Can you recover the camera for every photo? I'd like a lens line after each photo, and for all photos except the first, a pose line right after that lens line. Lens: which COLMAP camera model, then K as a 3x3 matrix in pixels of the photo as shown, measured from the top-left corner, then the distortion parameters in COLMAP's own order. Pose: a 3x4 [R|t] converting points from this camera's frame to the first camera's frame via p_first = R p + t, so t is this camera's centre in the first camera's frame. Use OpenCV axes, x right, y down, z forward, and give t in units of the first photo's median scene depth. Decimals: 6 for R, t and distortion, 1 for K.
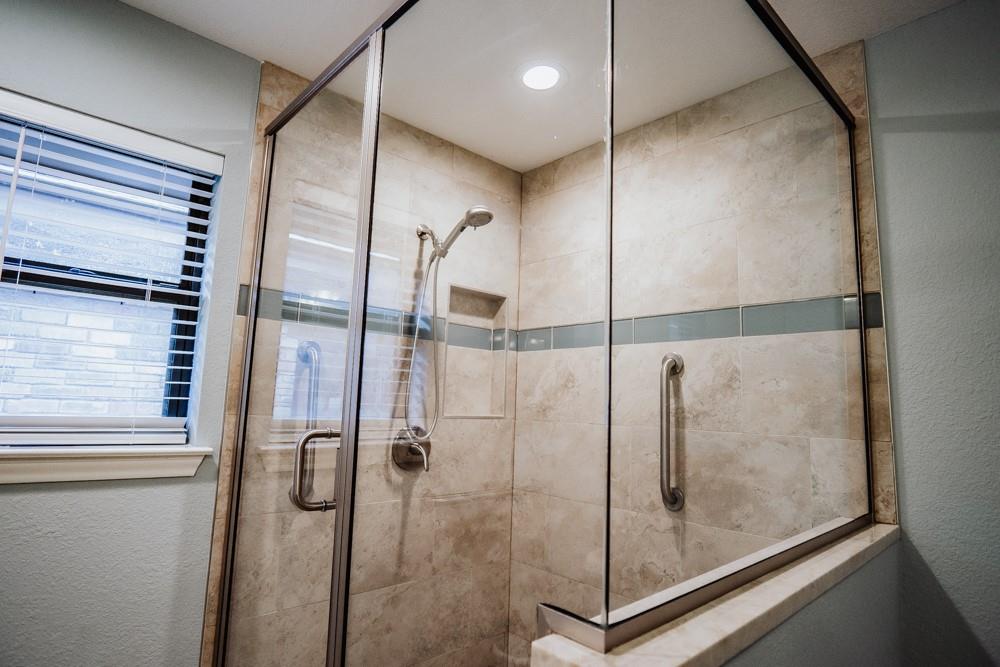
lens RADIAL K [[540.8, 0, 502.8], [0, 540.8, 327.0], [0, 0, 1]] dist [-0.017984, 0.002484]
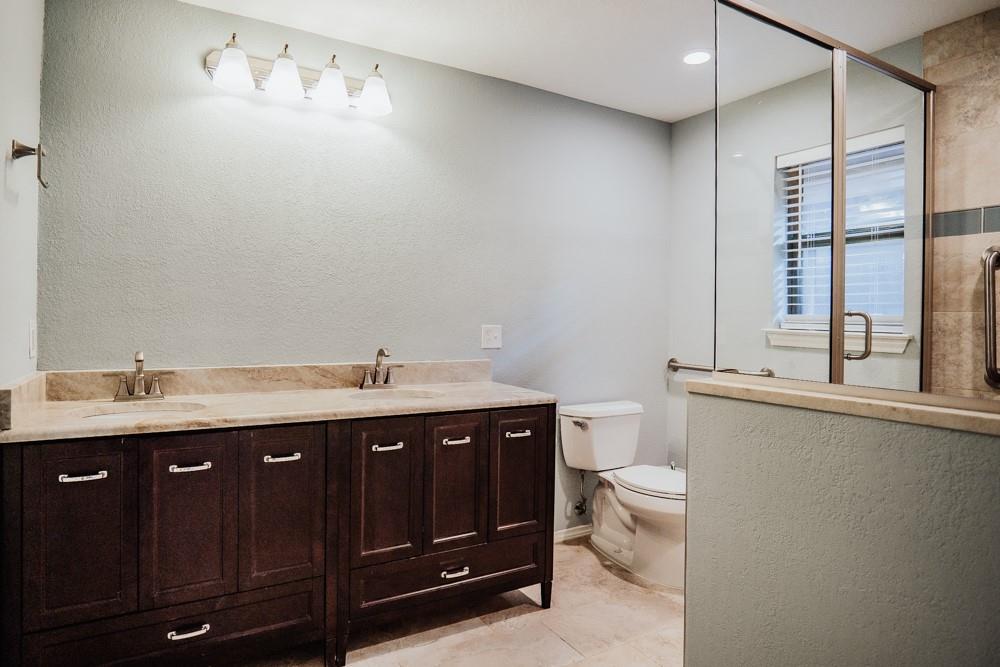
lens RADIAL K [[540.8, 0, 502.8], [0, 540.8, 327.0], [0, 0, 1]] dist [-0.017984, 0.002484]
pose [[-0.156411, -0.030482, -0.987222, 0.984212], [0.111175, 0.992628, -0.048263, 0.146155], [0.981415, -0.117303, -0.151869, 0.153098]]
